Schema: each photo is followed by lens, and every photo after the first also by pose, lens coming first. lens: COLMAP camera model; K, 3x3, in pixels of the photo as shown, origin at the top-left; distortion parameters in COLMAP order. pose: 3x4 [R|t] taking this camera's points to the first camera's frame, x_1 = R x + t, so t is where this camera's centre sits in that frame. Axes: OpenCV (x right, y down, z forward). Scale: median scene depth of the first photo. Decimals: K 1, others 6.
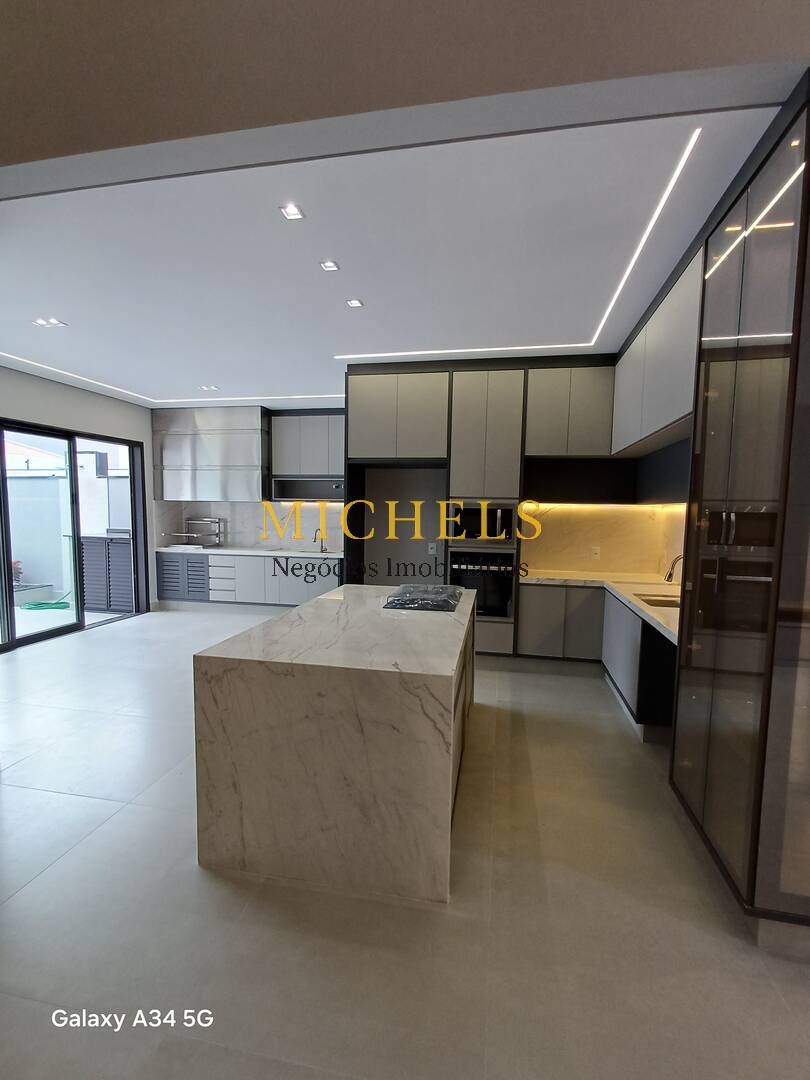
lens RADIAL K [[492.5, 0, 404.2], [0, 492.5, 553.4], [0, 0, 1]] dist [0.002791, -0.006290]
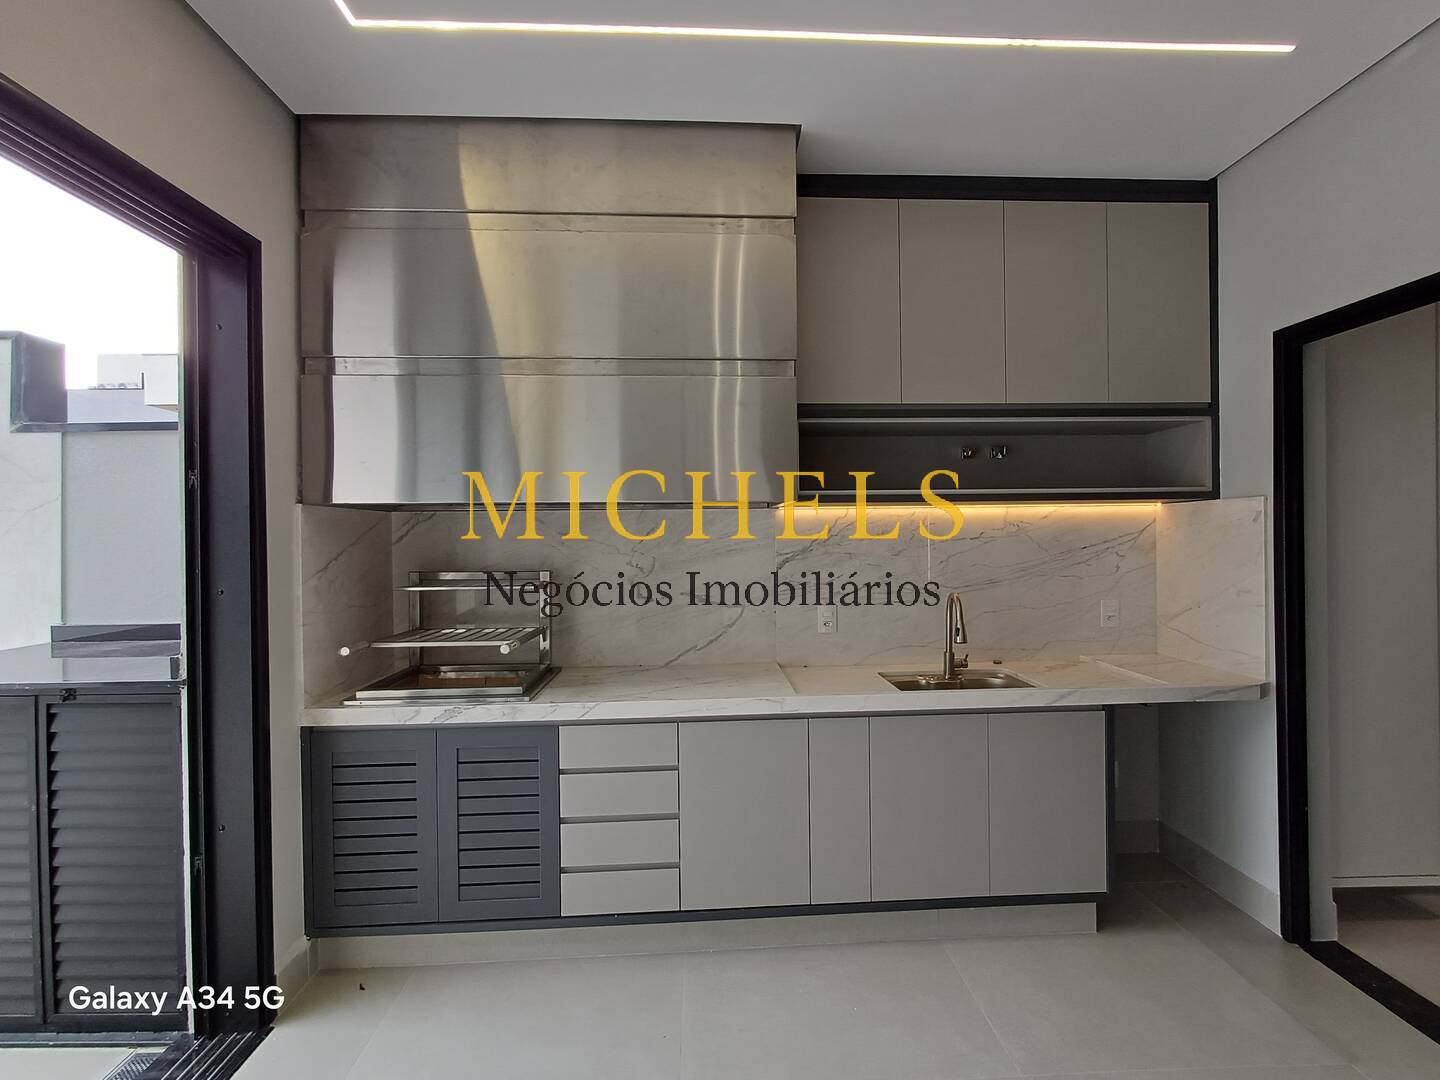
lens RADIAL K [[656.7, 0, 725.7], [0, 656.7, 538.9], [0, 0, 1]] dist [0.002791, -0.006290]
pose [[0.969545, -0.025942, 0.243534, -0.583549], [0.047702, 0.995333, -0.083882, -0.084094], [-0.240221, 0.092944, 0.966258, 0.984217]]
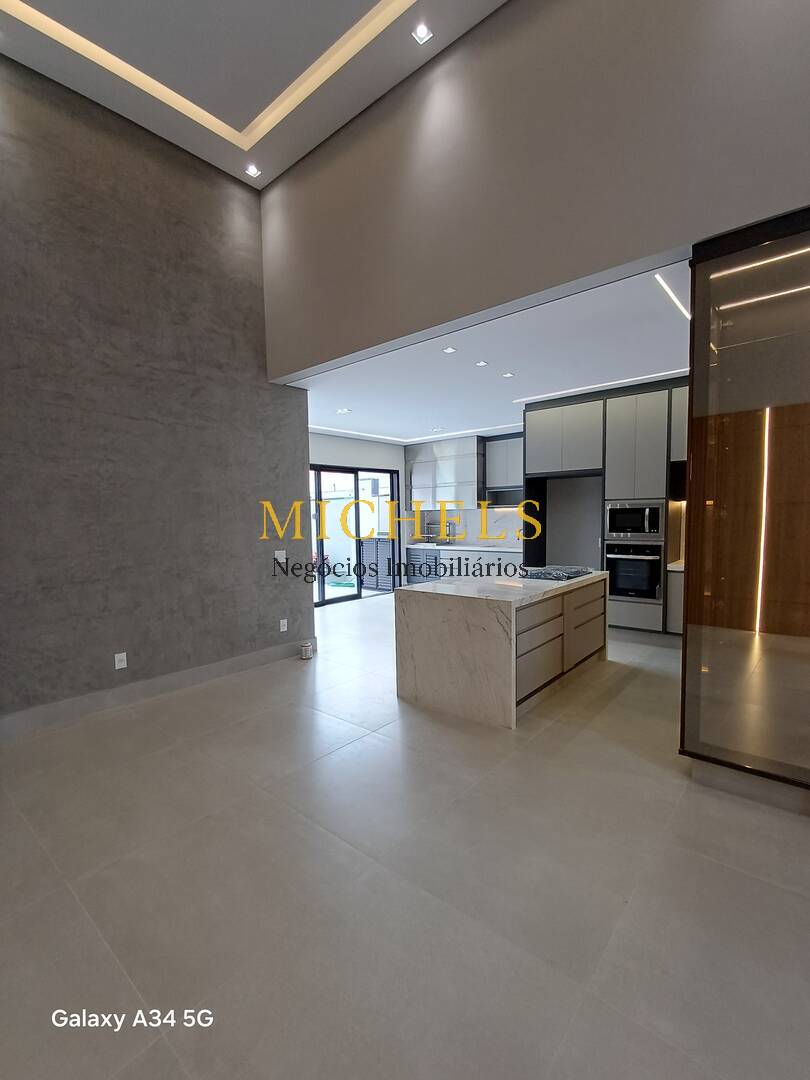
lens RADIAL K [[492.5, 0, 404.2], [0, 492.5, 553.4], [0, 0, 1]] dist [0.002791, -0.006290]
pose [[0.872052, 0.005658, -0.489381, 0.254604], [-0.010839, 0.999911, -0.007755, 0.034610], [0.489294, 0.012067, 0.872035, -0.317092]]
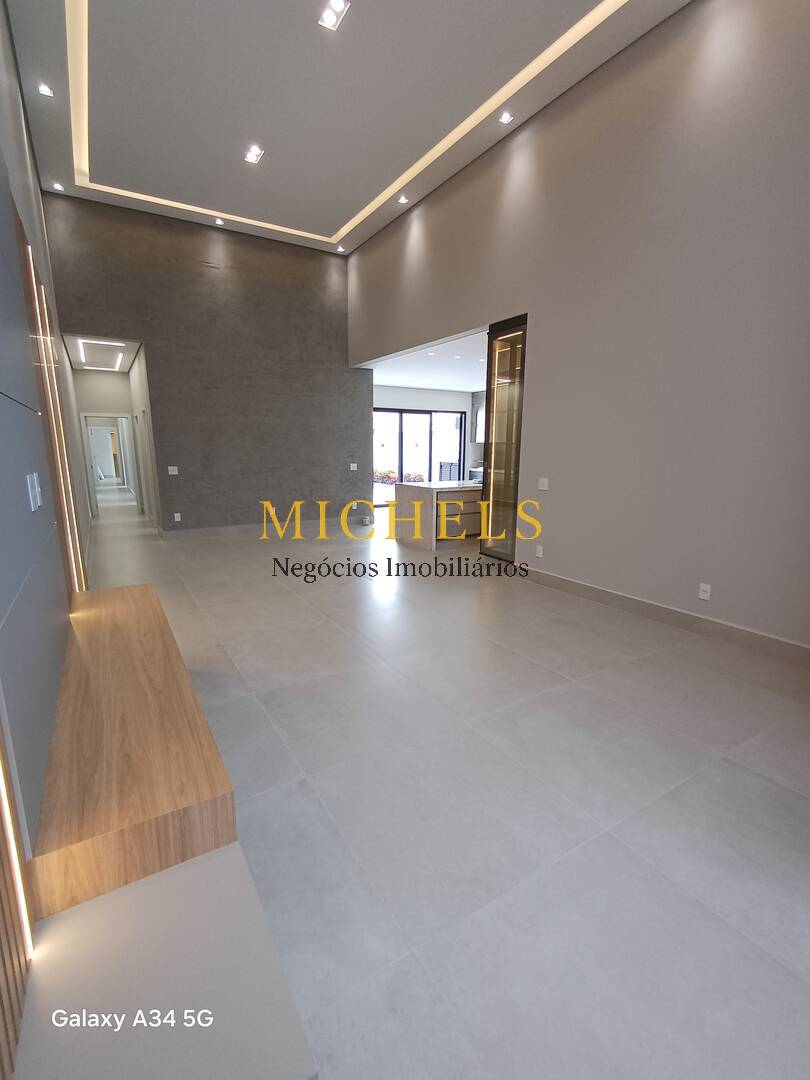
lens RADIAL K [[492.5, 0, 404.2], [0, 492.5, 553.4], [0, 0, 1]] dist [0.002791, -0.006290]
pose [[0.679629, 0.145416, -0.718999, 1.162793], [-0.061181, 0.987976, 0.141985, 0.089753], [0.731000, -0.052508, 0.680354, -0.747253]]
